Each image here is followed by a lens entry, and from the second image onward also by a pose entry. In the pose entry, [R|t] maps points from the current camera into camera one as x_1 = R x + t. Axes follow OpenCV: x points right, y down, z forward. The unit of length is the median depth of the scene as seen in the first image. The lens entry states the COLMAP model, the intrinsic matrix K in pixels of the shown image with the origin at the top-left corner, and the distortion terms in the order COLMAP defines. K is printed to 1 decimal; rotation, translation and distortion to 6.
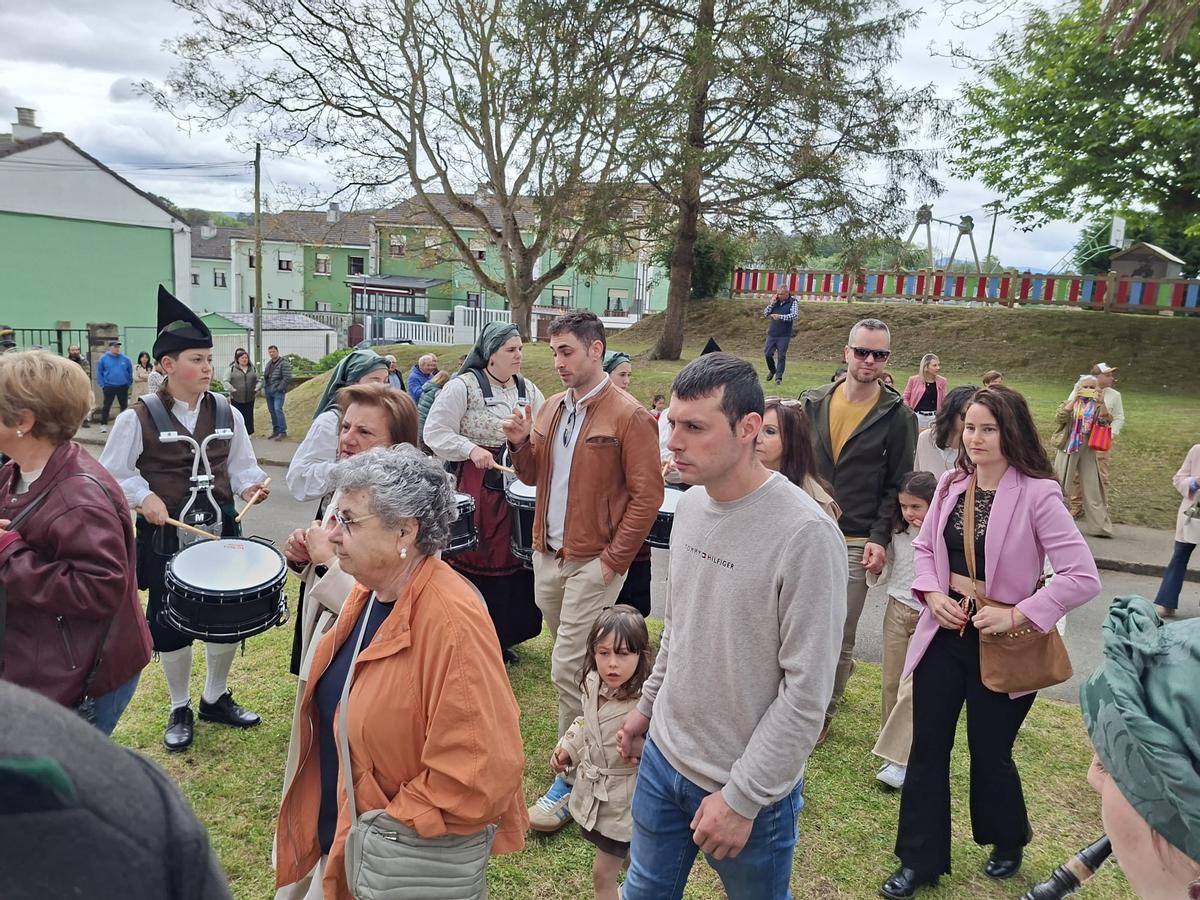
lens RADIAL K [[858.8, 0, 623.1], [0, 858.8, 452.5], [0, 0, 1]] dist [0.063513, -0.074321]
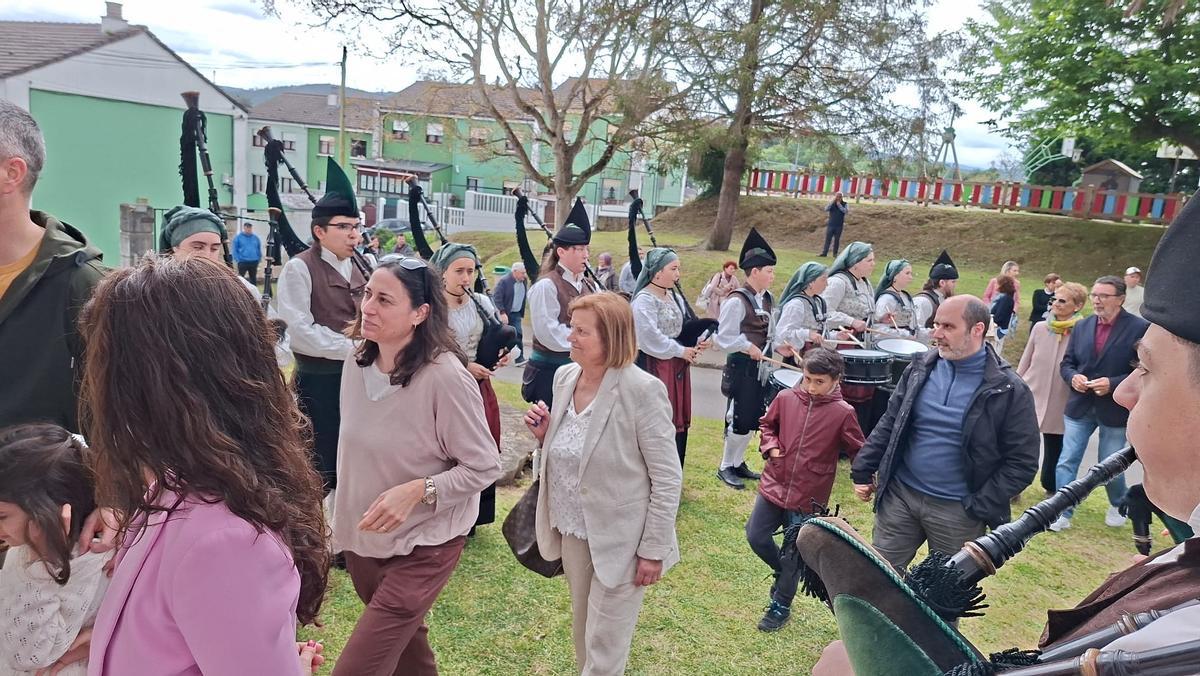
lens RADIAL K [[839.7, 0, 589.1], [0, 839.7, 341.2], [0, 0, 1]] dist [0.057409, -0.067329]
pose [[0.998906, 0.022059, 0.041227, -0.134220], [-0.022554, 0.999678, 0.011588, 0.004359], [-0.040959, -0.012505, 0.999083, -0.103636]]
